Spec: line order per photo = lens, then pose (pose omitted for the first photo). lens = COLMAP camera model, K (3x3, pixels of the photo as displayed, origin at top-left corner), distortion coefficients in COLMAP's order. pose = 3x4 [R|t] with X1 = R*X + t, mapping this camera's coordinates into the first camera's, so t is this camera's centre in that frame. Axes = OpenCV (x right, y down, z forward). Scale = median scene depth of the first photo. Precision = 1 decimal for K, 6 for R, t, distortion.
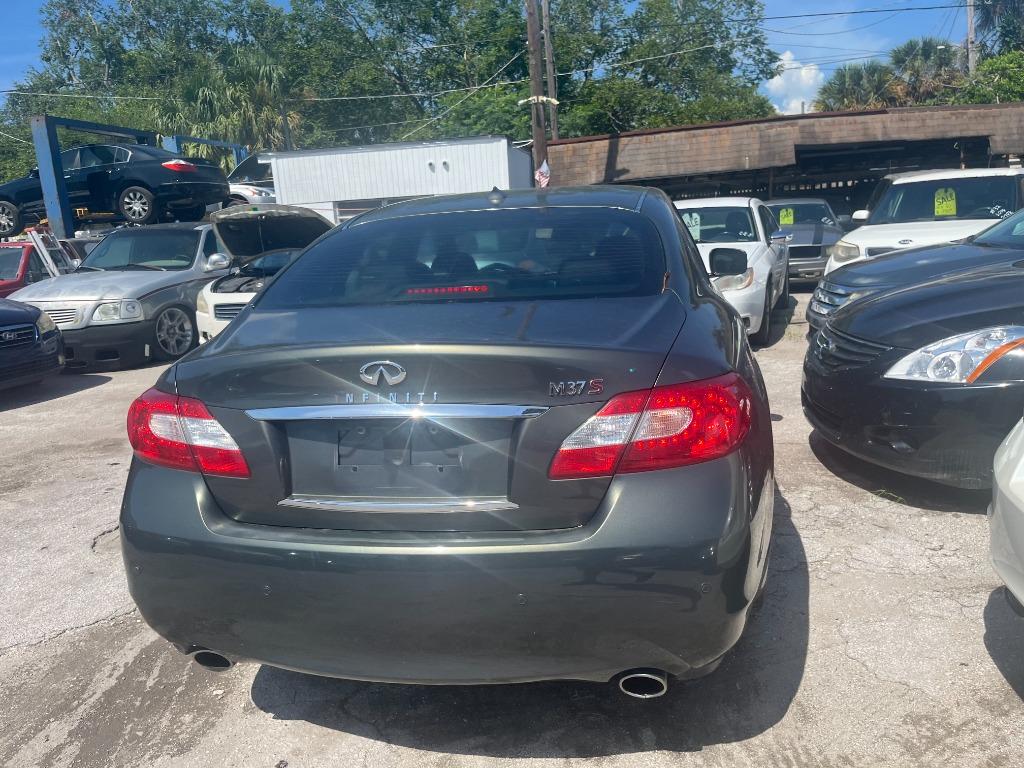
lens RADIAL K [[774.2, 0, 517.4], [0, 774.2, 382.2], [0, 0, 1]] dist [0.063287, -0.092649]
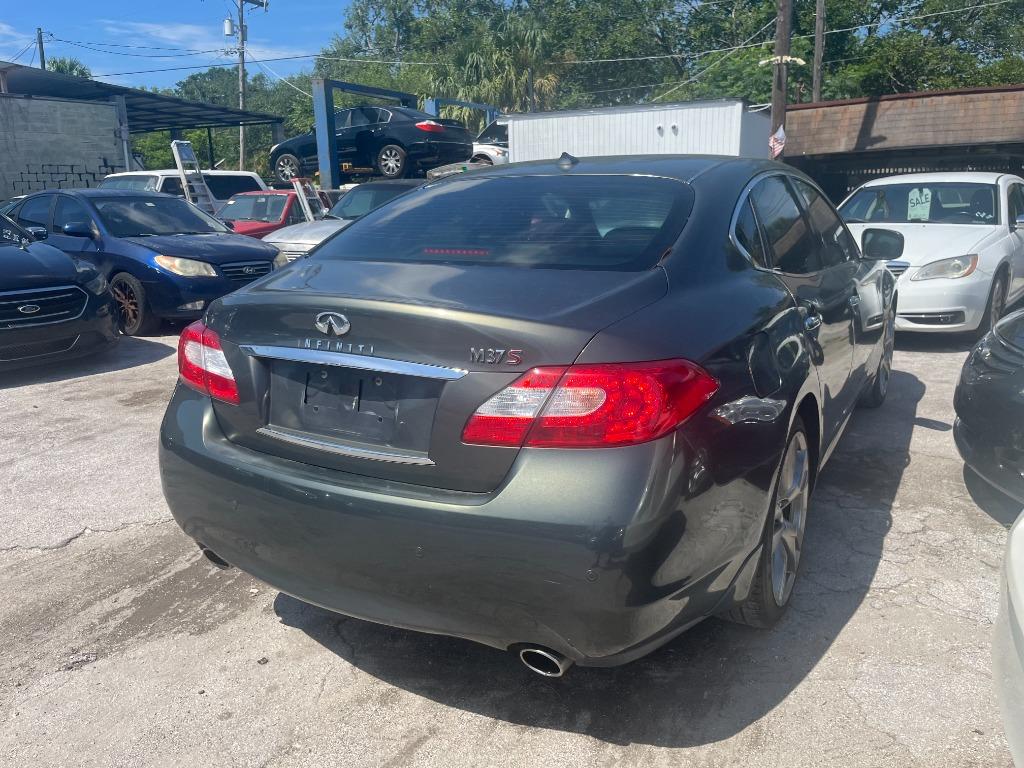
lens RADIAL K [[773.6, 0, 510.4], [0, 773.6, 368.8], [0, 0, 1]] dist [0.059762, -0.085380]
pose [[0.944495, 0.113072, -0.308455, 0.042289], [-0.104387, 0.993537, 0.044573, -0.002384], [0.311501, -0.009900, 0.950194, 0.005435]]
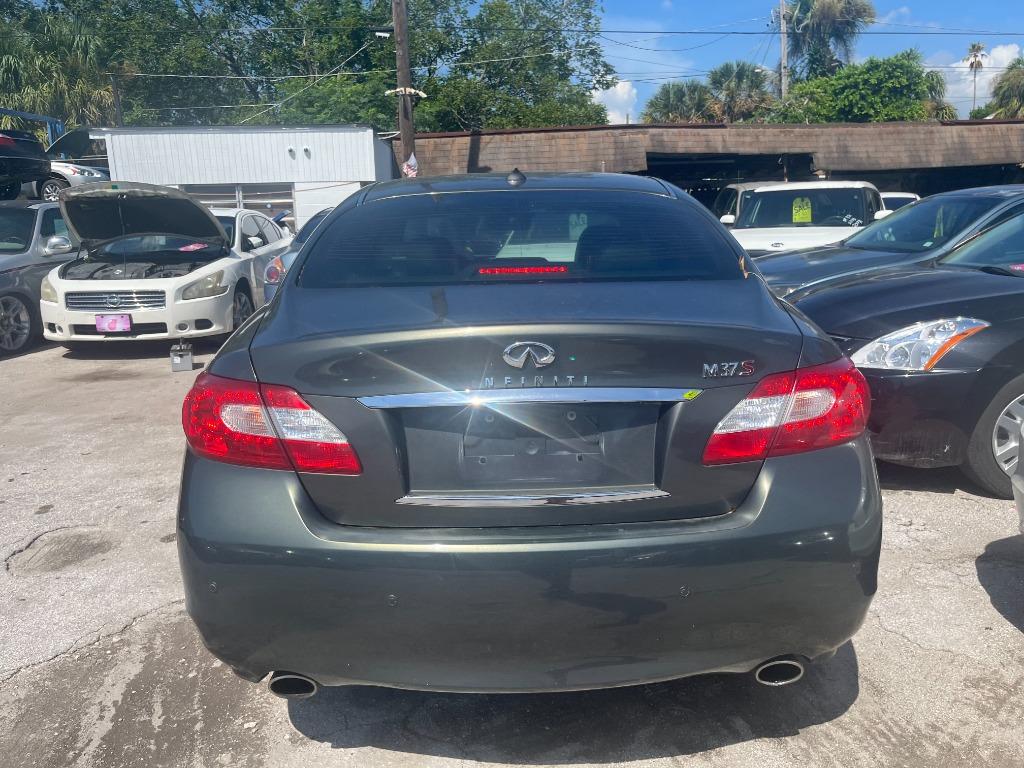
lens RADIAL K [[774.6, 0, 515.1], [0, 774.6, 368.9], [0, 0, 1]] dist [0.066863, -0.095303]
pose [[0.977299, -0.004617, 0.211815, -0.040661], [0.007583, 0.999884, -0.013190, 0.001786], [-0.211730, 0.014497, 0.977221, 0.011076]]
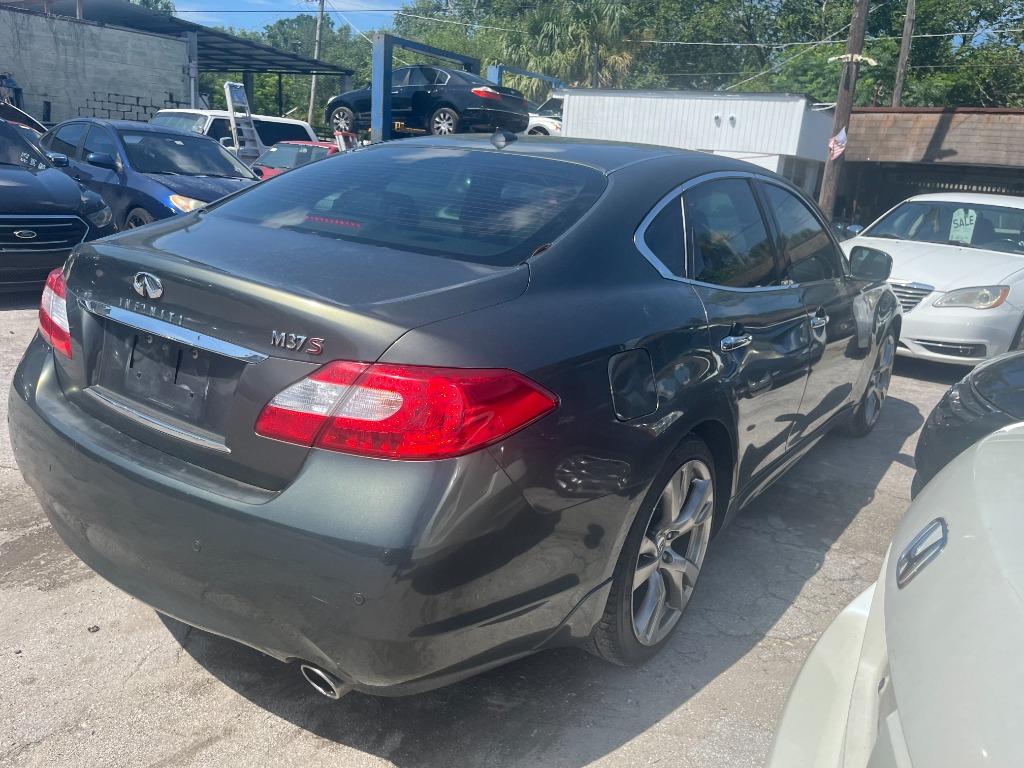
lens RADIAL K [[773.8, 0, 515.9], [0, 773.8, 367.3], [0, 0, 1]] dist [0.075340, -0.115925]
pose [[0.905378, 0.231392, -0.356016, 0.066263], [-0.216019, 0.972859, 0.082953, -0.009849], [0.365548, 0.001803, 0.930791, 0.025993]]
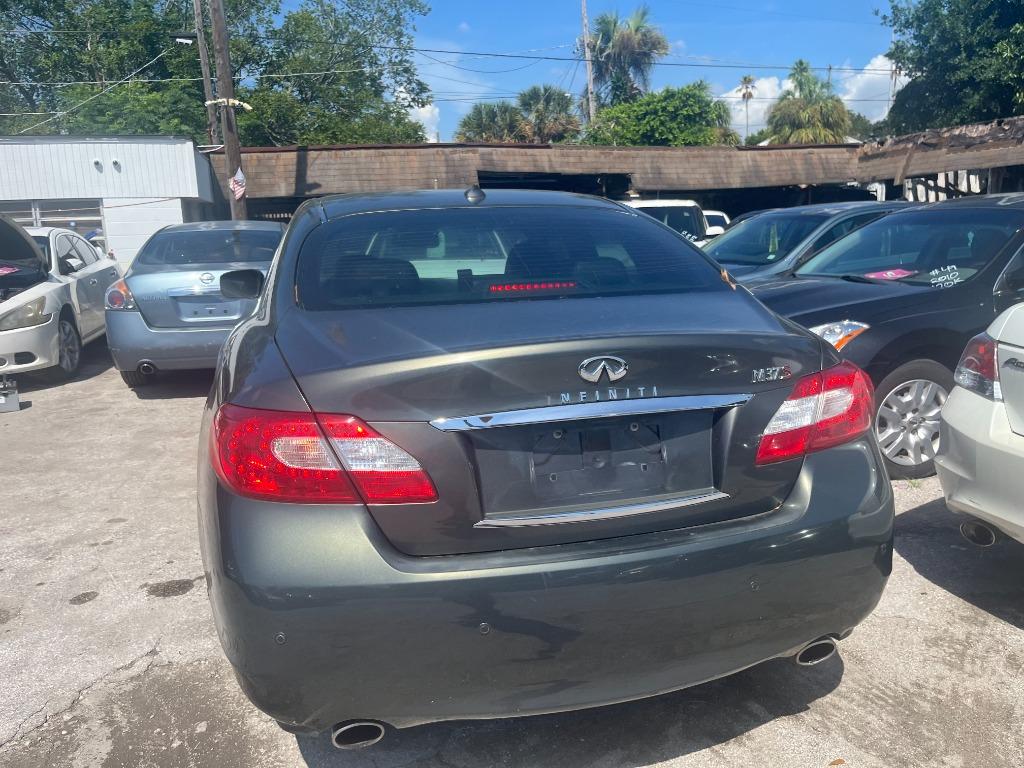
lens RADIAL K [[779.2, 0, 514.7], [0, 779.2, 375.3], [0, 0, 1]] dist [0.051556, -0.074168]
pose [[0.901181, -0.047549, 0.430826, -0.071292], [0.062125, 0.997872, -0.019818, 0.000852], [-0.428967, 0.044625, 0.902217, 0.021201]]
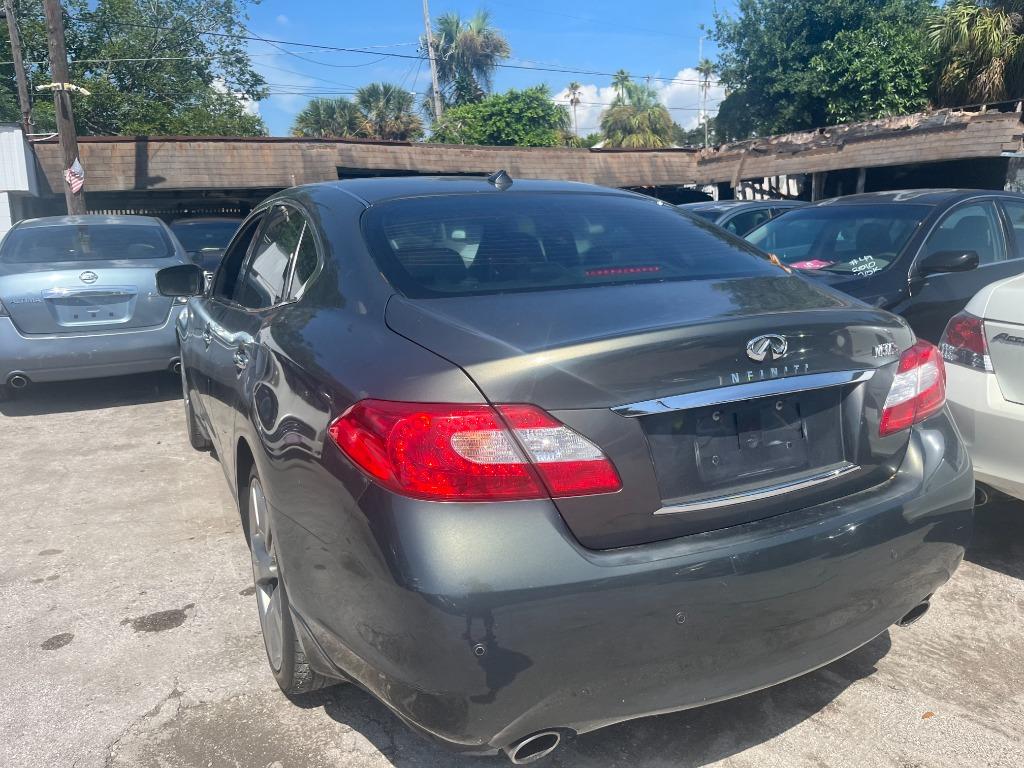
lens RADIAL K [[780.3, 0, 515.1], [0, 780.3, 369.8], [0, 0, 1]] dist [0.053801, -0.076092]
pose [[0.791905, -0.075407, 0.605970, -0.104047], [0.102578, 0.994672, -0.010275, -0.000659], [-0.601967, 0.070296, 0.795421, 0.046143]]
